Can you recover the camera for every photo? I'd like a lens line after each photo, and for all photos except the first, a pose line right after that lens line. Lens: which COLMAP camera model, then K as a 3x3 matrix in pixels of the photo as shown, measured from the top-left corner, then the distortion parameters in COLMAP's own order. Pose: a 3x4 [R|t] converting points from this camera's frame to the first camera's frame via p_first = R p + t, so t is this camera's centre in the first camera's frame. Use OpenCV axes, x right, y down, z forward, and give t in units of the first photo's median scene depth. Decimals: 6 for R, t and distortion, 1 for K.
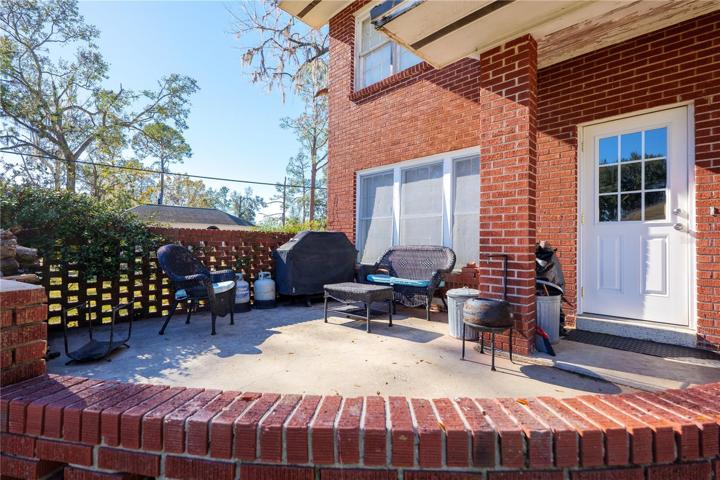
lens RADIAL K [[335.4, 0, 357.3], [0, 335.4, 239.9], [0, 0, 1]] dist [0.004534, 0.000445]
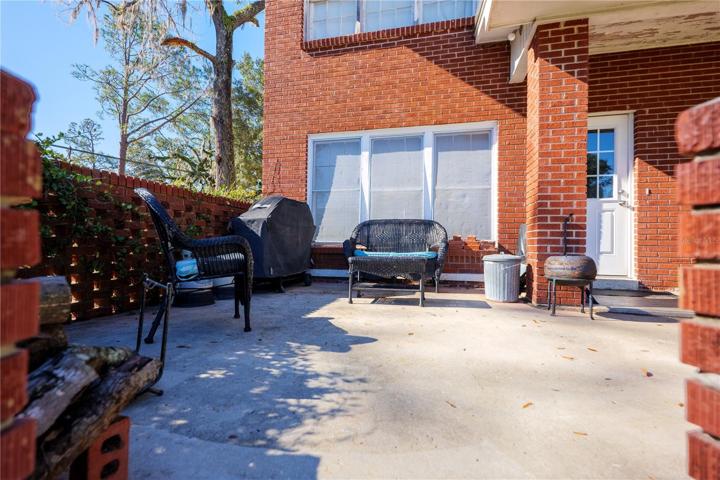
lens RADIAL K [[335.4, 0, 357.3], [0, 335.4, 239.9], [0, 0, 1]] dist [0.004534, 0.000445]
pose [[0.858415, 0.007534, 0.512901, -0.619616], [-0.011819, 0.999917, 0.005093, 0.108884], [-0.512820, -0.010434, 0.858433, 0.370226]]
